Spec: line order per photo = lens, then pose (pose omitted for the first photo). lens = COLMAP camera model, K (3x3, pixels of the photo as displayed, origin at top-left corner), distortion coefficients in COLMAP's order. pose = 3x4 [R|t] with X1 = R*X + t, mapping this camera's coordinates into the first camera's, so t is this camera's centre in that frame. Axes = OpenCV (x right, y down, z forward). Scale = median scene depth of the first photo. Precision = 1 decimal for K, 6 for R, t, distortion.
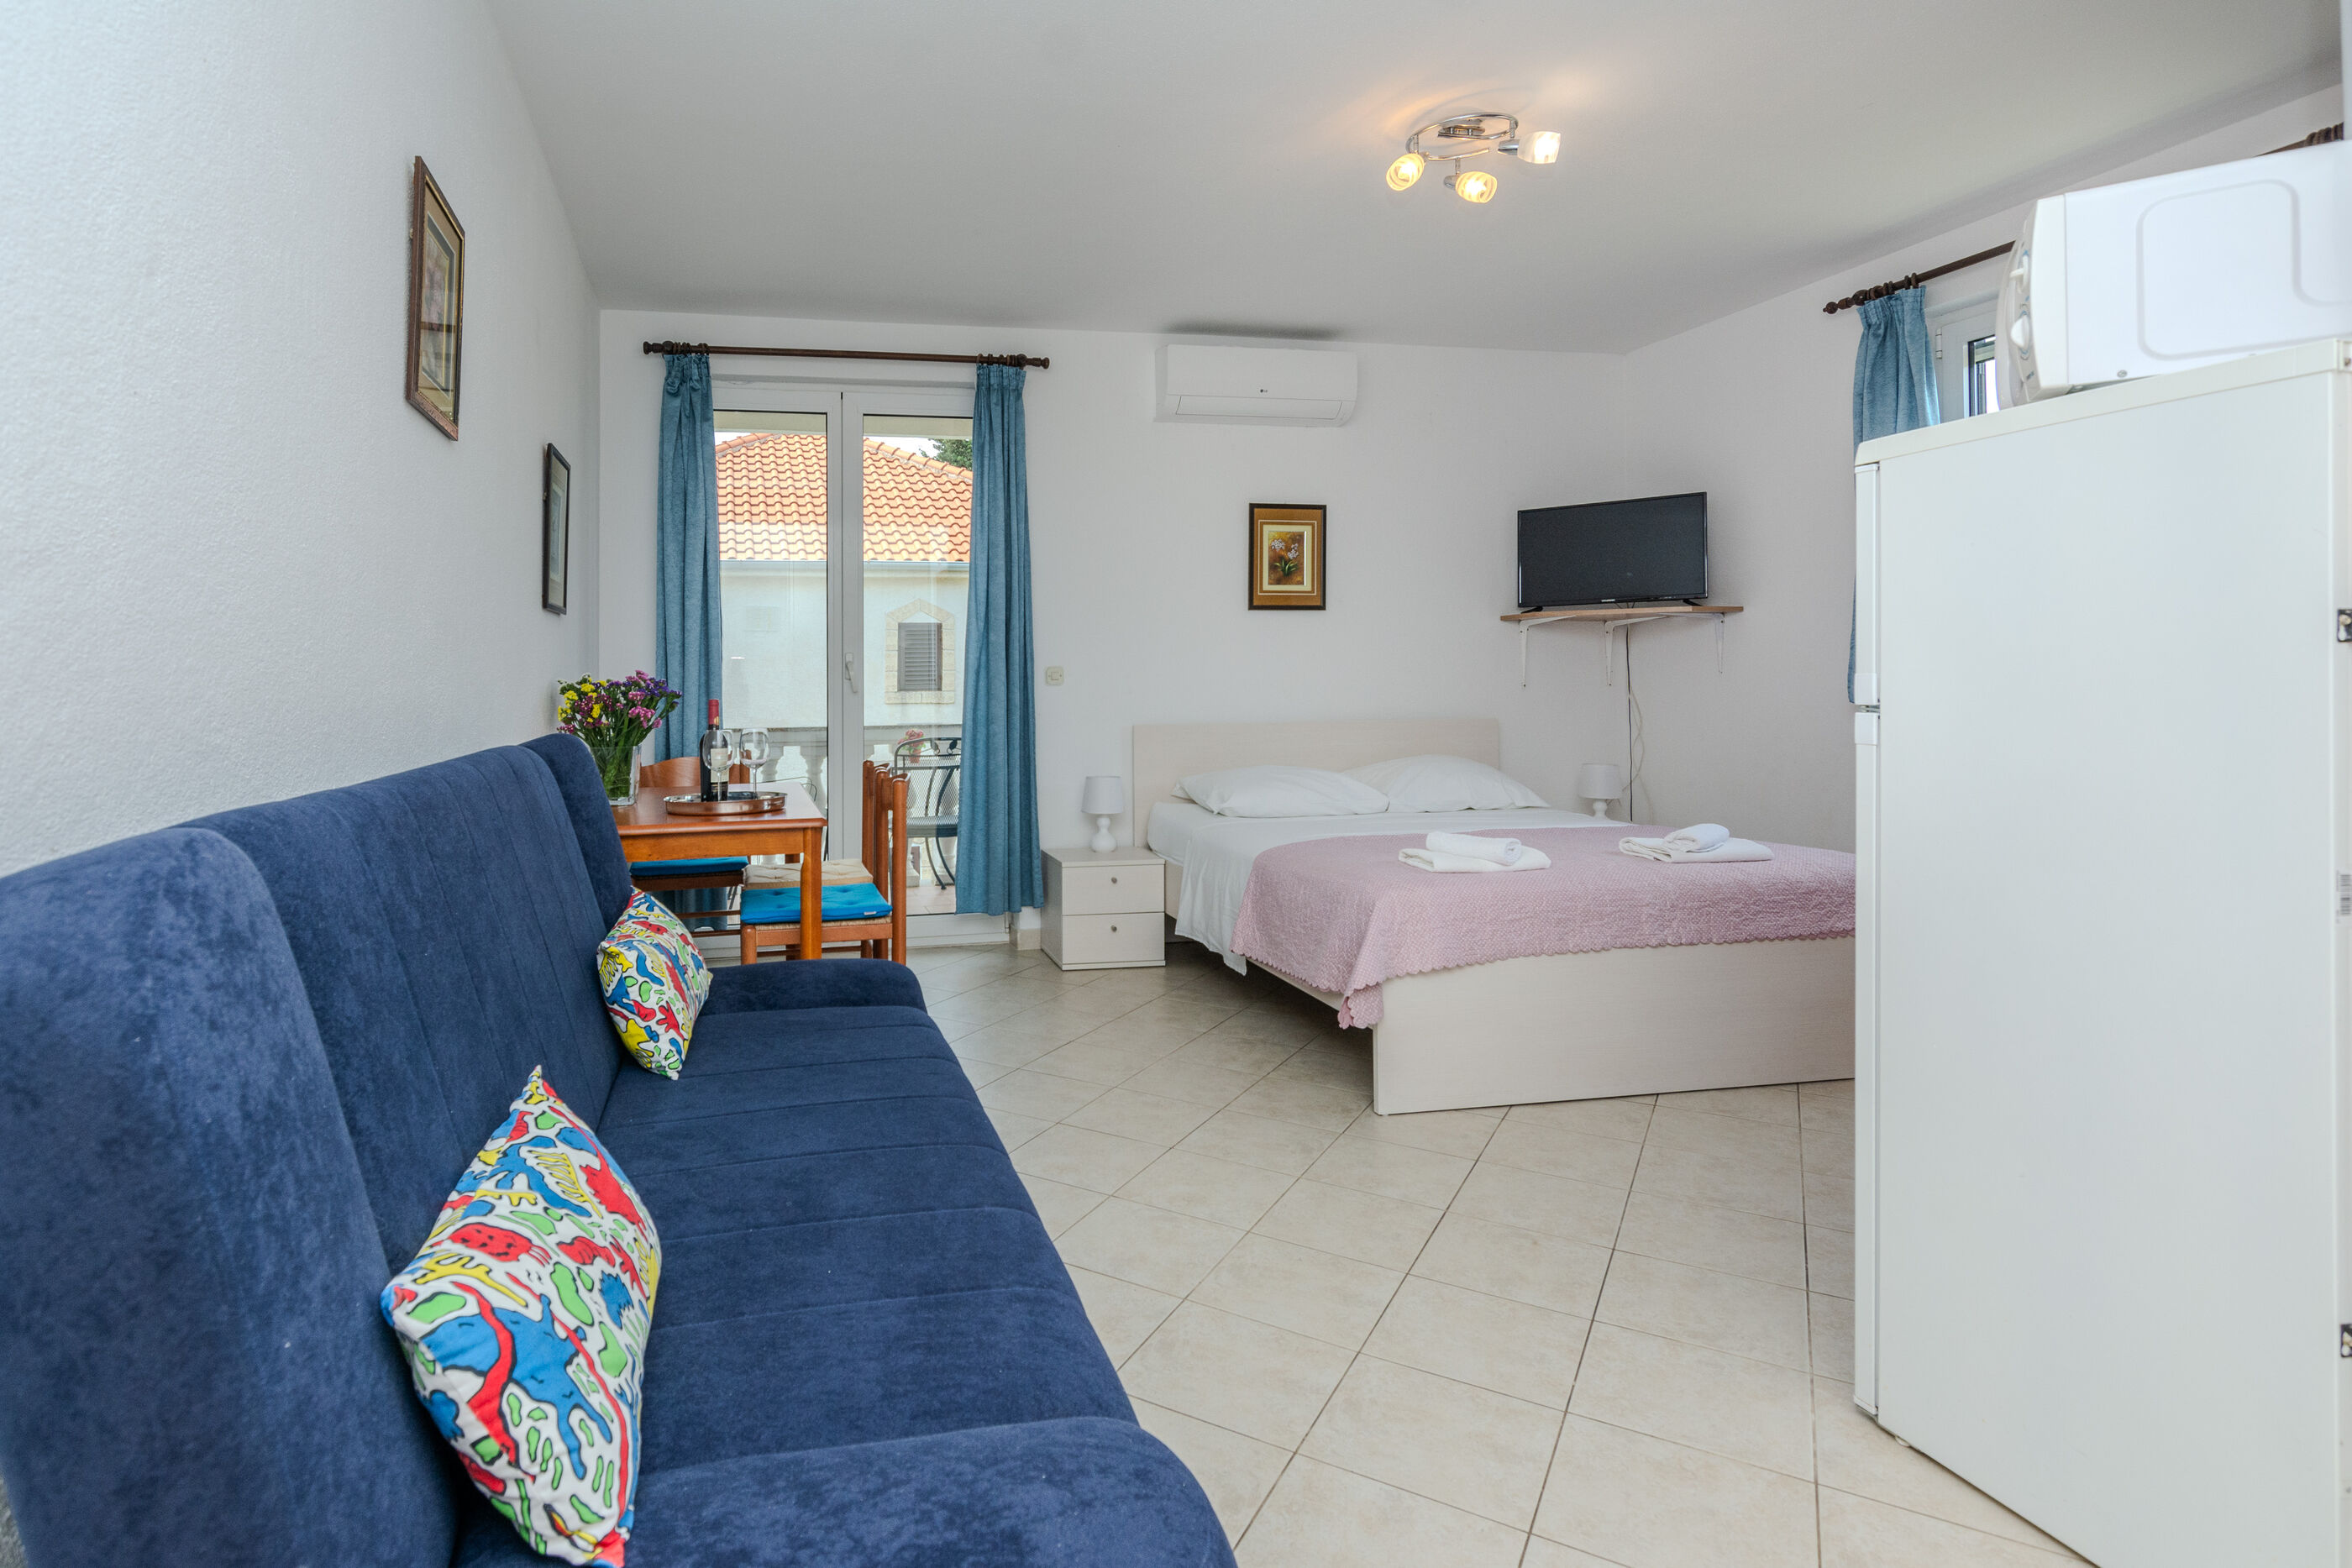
lens RADIAL K [[1204.1, 0, 1036.6], [0, 1204.1, 697.4], [0, 0, 1]] dist [-0.001096, 0.000110]
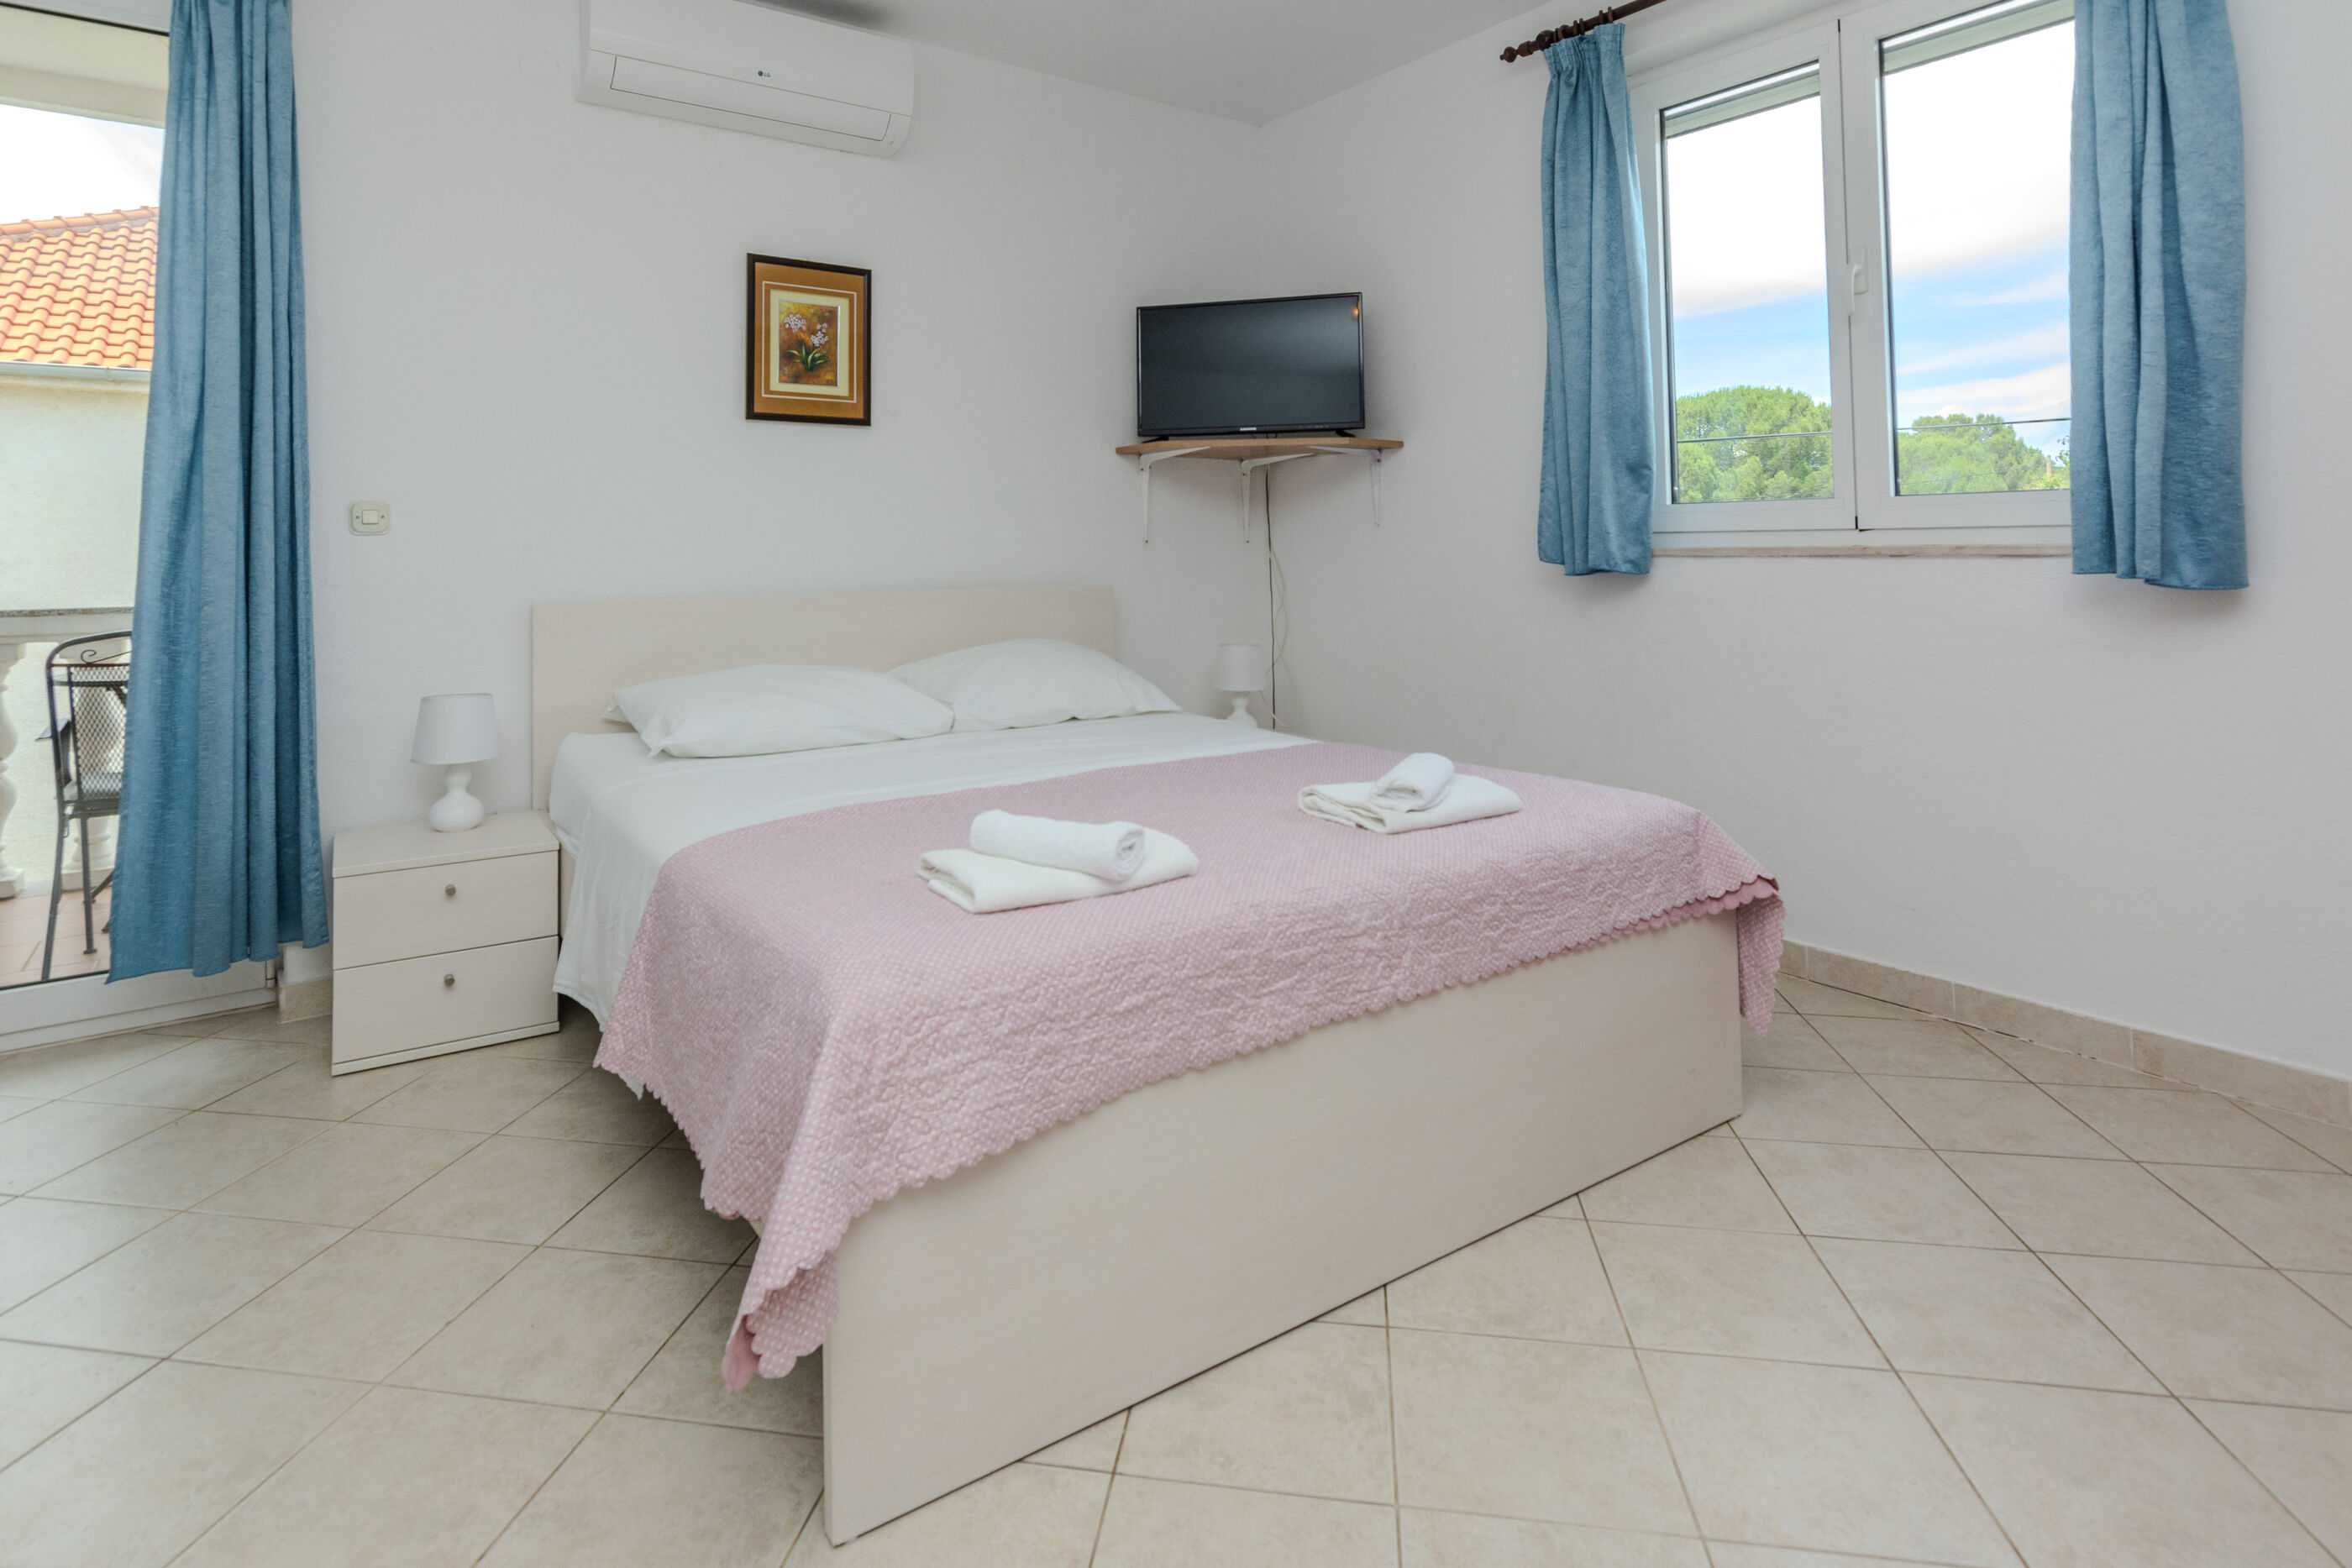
lens RADIAL K [[1261.8, 0, 1099.8], [0, 1261.8, 523.6], [0, 0, 1]] dist [-0.000430, 0.000859]
pose [[0.939029, 0.007865, 0.343749, 0.136557], [0.003297, 0.999486, -0.031874, 0.005033], [-0.343823, 0.031064, 0.938520, 0.343632]]
